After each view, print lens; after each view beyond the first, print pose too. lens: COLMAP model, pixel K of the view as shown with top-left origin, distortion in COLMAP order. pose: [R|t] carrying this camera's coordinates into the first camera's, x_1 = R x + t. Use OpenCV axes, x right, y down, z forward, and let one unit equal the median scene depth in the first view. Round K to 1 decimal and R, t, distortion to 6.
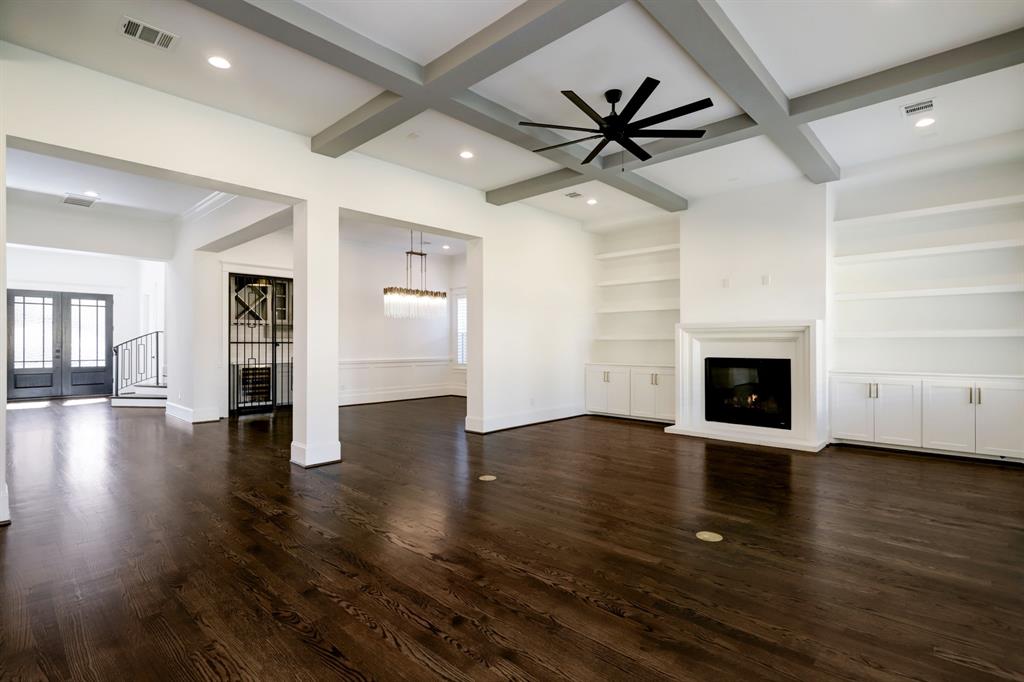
lens RADIAL K [[485.0, 0, 518.8], [0, 485.0, 343.6], [0, 0, 1]] dist [0.003240, 0.000673]
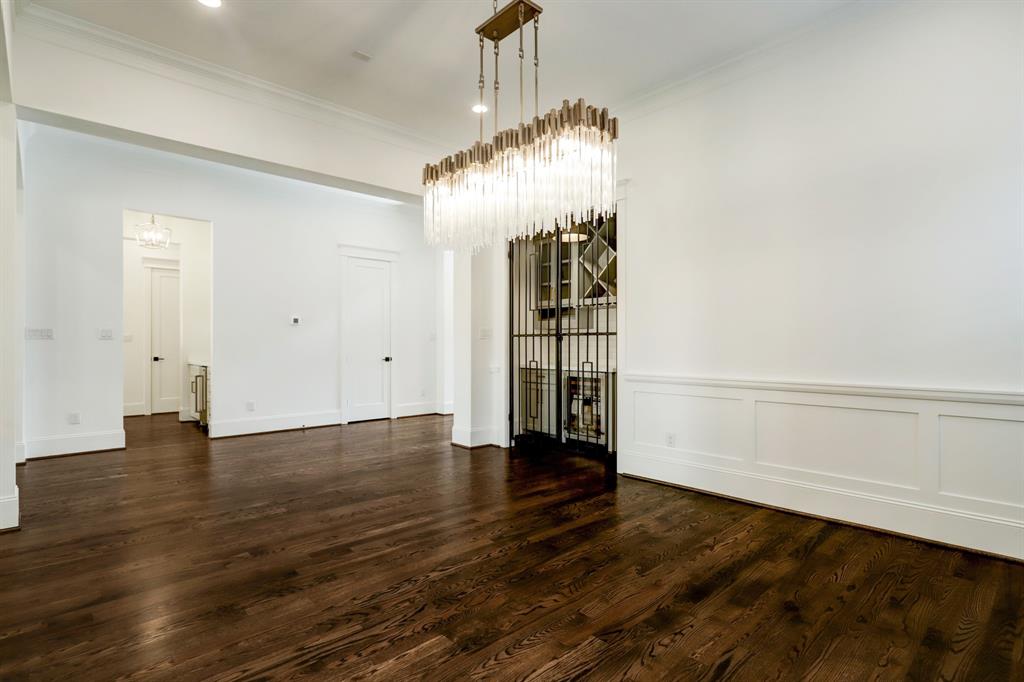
lens RADIAL K [[503.6, 0, 511.4], [0, 503.6, 343.5], [0, 0, 1]] dist [-0.003632, 0.012454]
pose [[-0.062484, -0.001996, -0.998044, 0.067712], [0.006111, 0.999978, -0.002383, 0.009949], [0.998027, -0.006248, -0.062471, 0.985115]]
